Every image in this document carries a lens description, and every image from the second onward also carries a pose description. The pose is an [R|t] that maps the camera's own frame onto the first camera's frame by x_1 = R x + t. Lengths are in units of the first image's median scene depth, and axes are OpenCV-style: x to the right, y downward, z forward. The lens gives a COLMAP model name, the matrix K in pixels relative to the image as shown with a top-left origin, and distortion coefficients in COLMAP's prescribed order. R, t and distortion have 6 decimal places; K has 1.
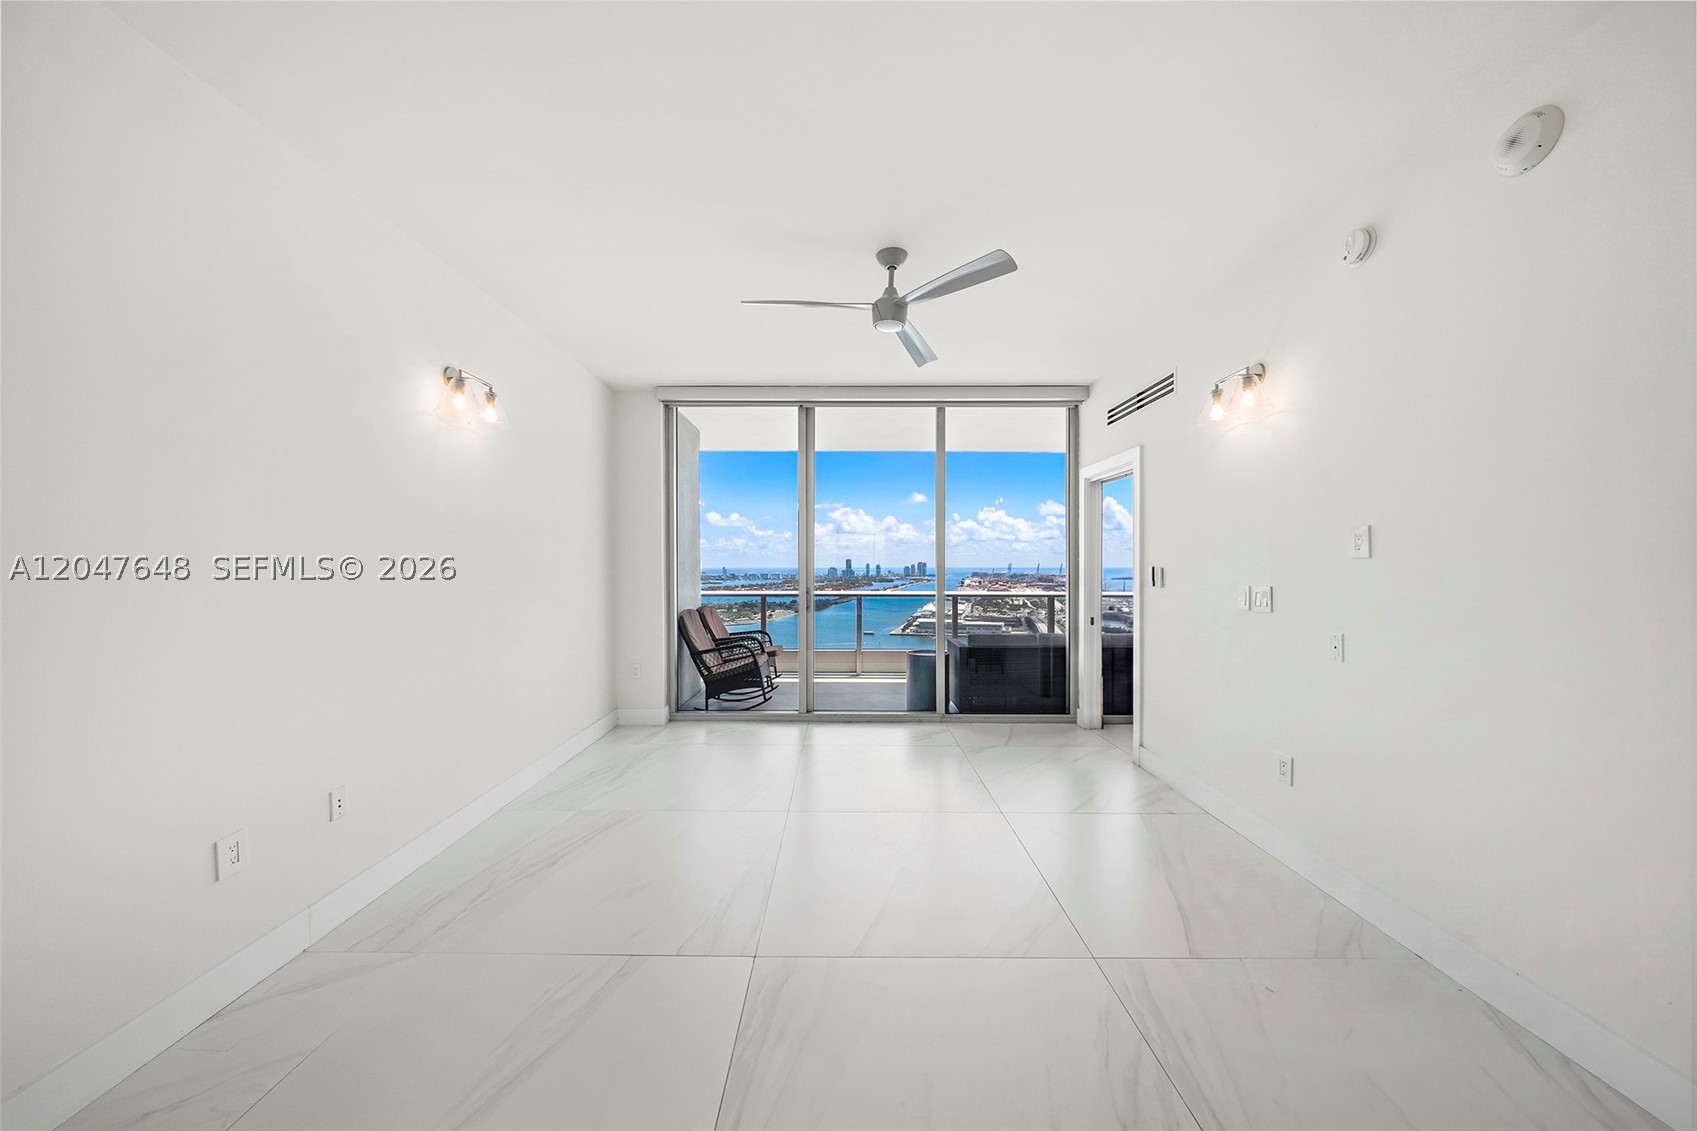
lens RADIAL K [[576.0, 0, 840.5], [0, 576.0, 566.9], [0, 0, 1]] dist [-0.005796, -0.000038]
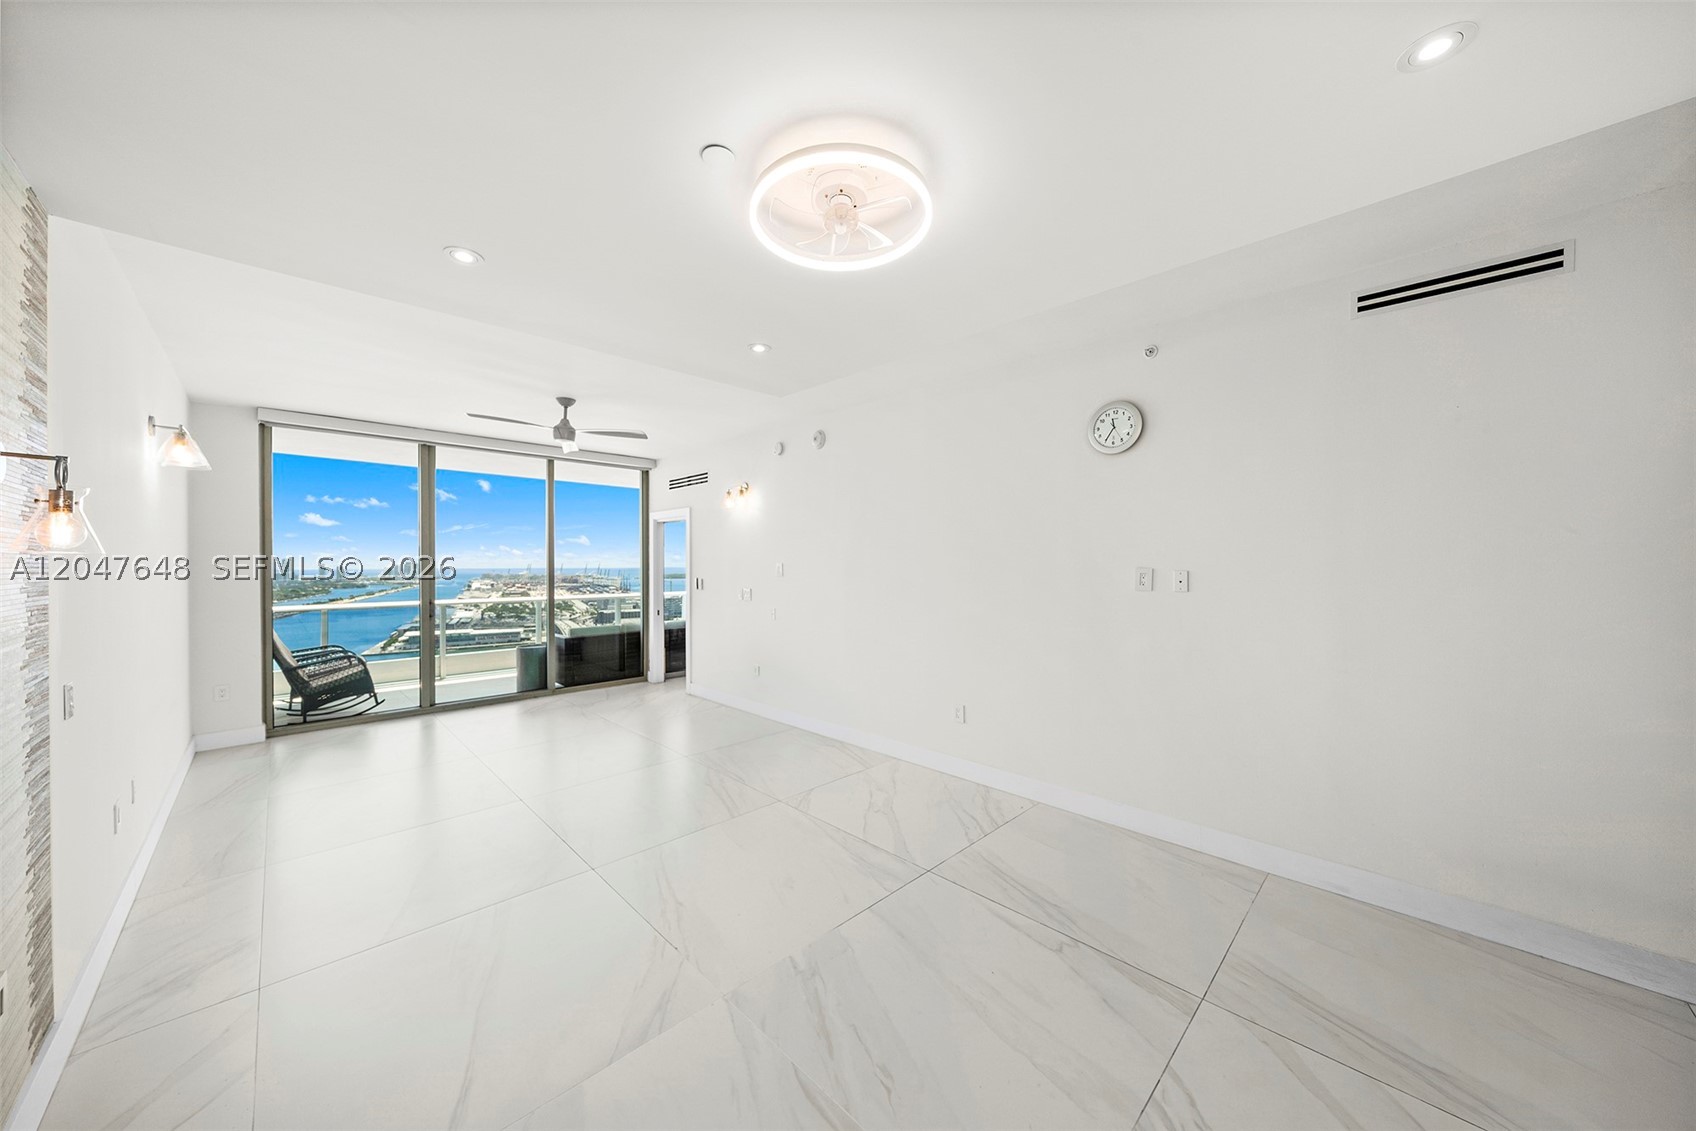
lens RADIAL K [[577.4, 0, 839.8], [0, 577.4, 563.2], [0, 0, 1]] dist [-0.004610, 0.000038]
pose [[0.710542, -0.002383, 0.703650, -0.273848], [0.006807, 0.999971, -0.003488, -0.026434], [-0.703621, 0.007268, 0.710538, -0.394764]]
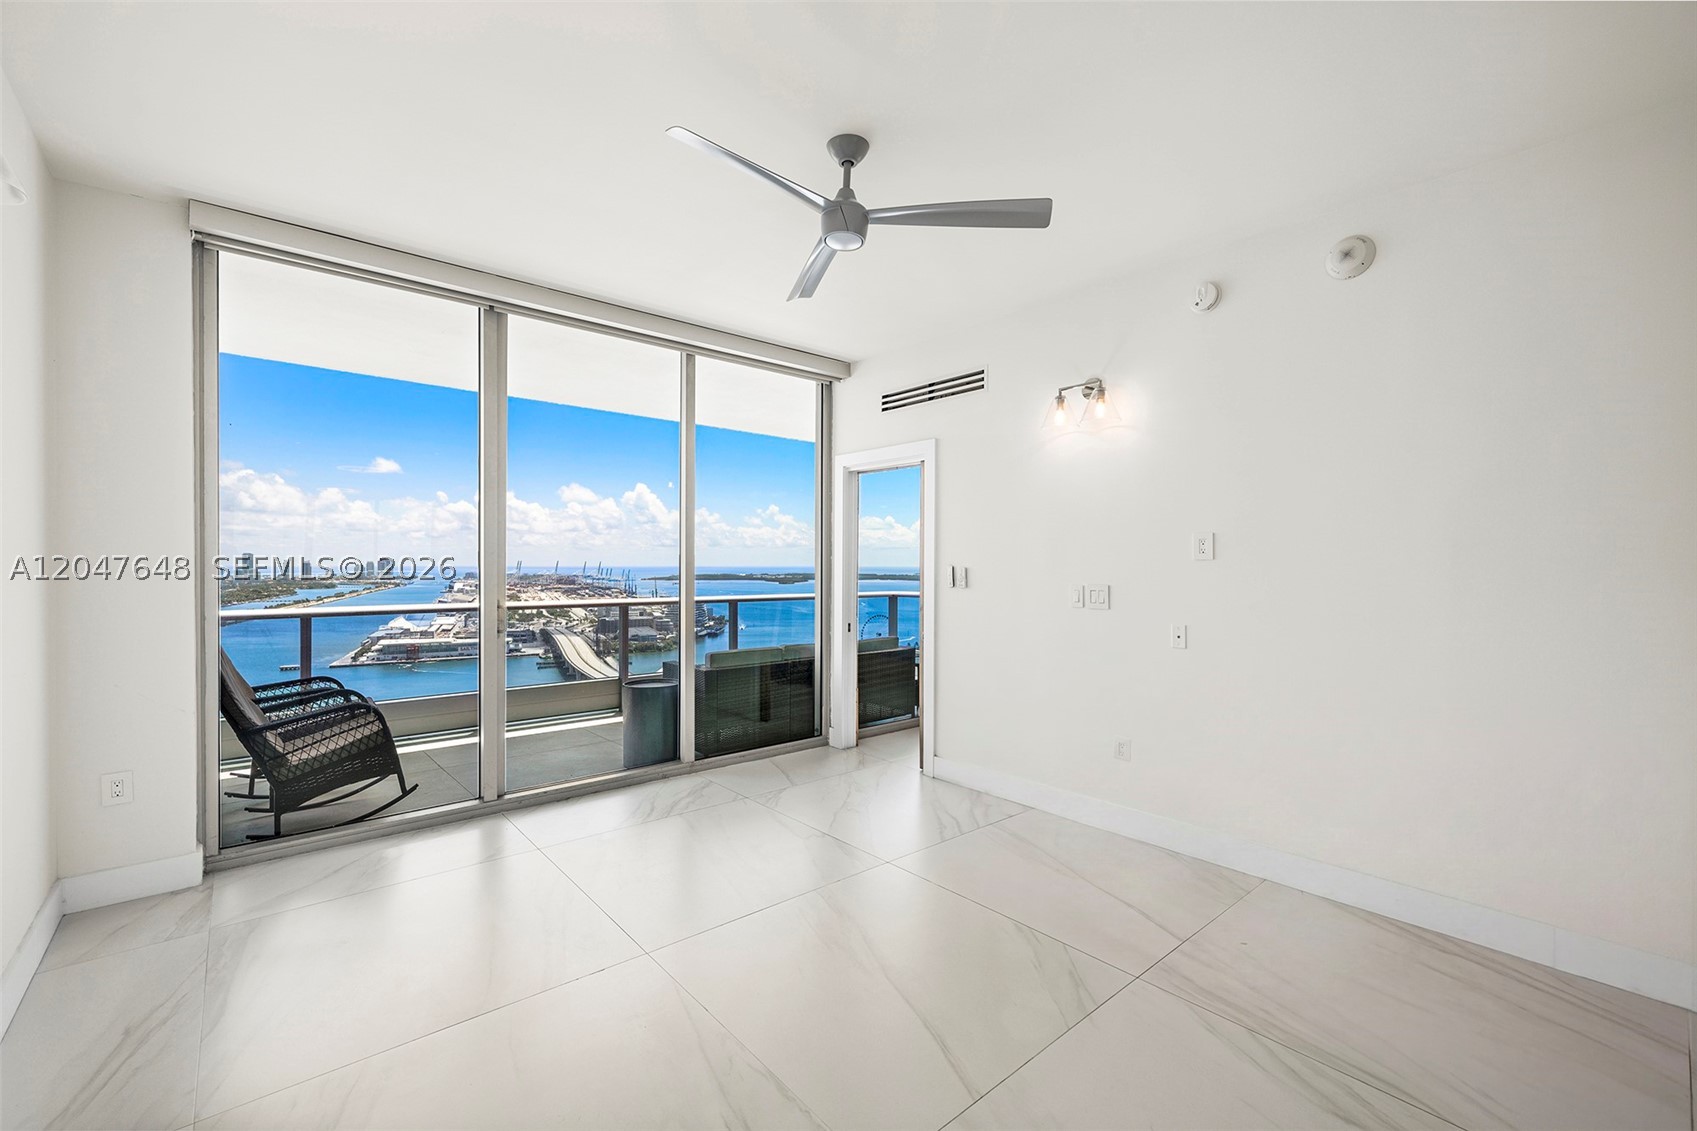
lens RADIAL K [[705.6, 0, 838.6], [0, 705.6, 566.7], [0, 0, 1]] dist [-0.001492, -0.000020]
pose [[0.757103, -0.000313, 0.653295, -0.263875], [-0.000822, 0.999999, 0.001432, -0.001373], [-0.653295, -0.001621, 0.757102, 0.165043]]
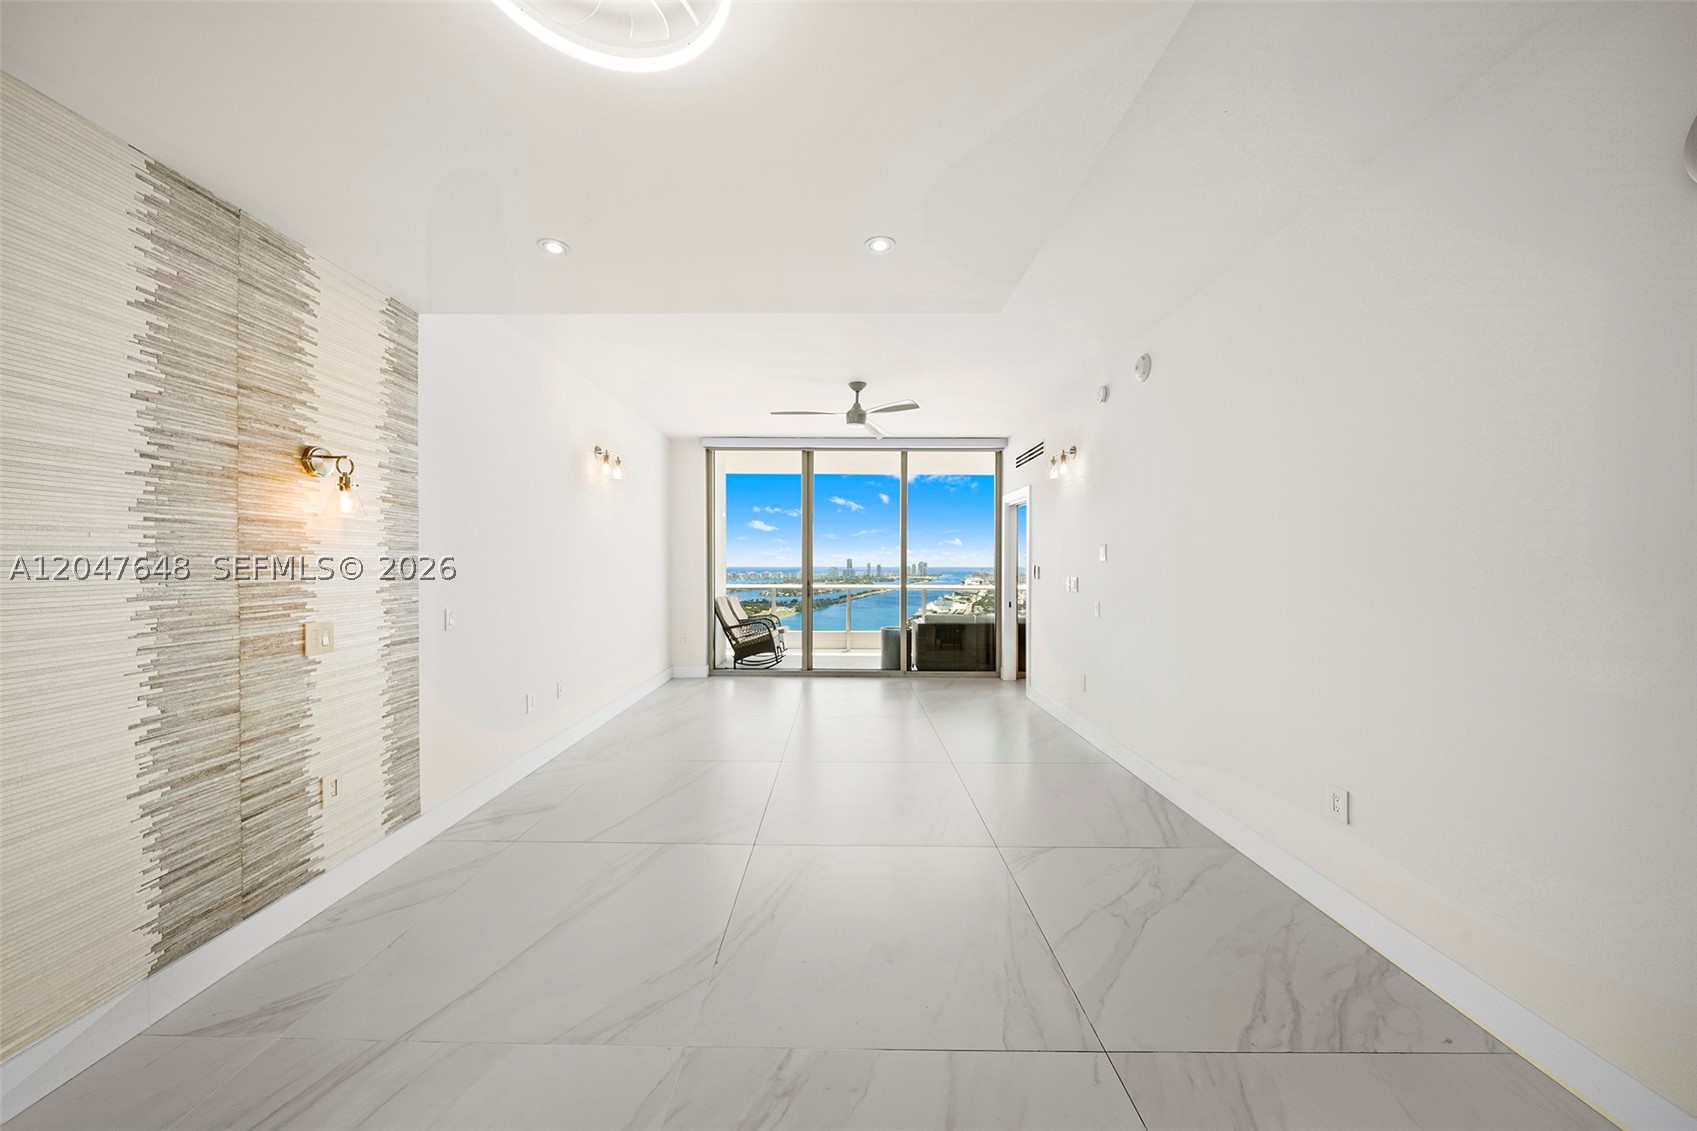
lens RADIAL K [[576.0, 0, 840.5], [0, 576.0, 566.9], [0, 0, 1]] dist [-0.005796, -0.000038]
pose [[0.999995, 0.002509, -0.001910, 0.022143], [-0.002507, 0.999996, 0.001075, 0.001284], [0.001913, -0.001071, 0.999998, -0.373141]]
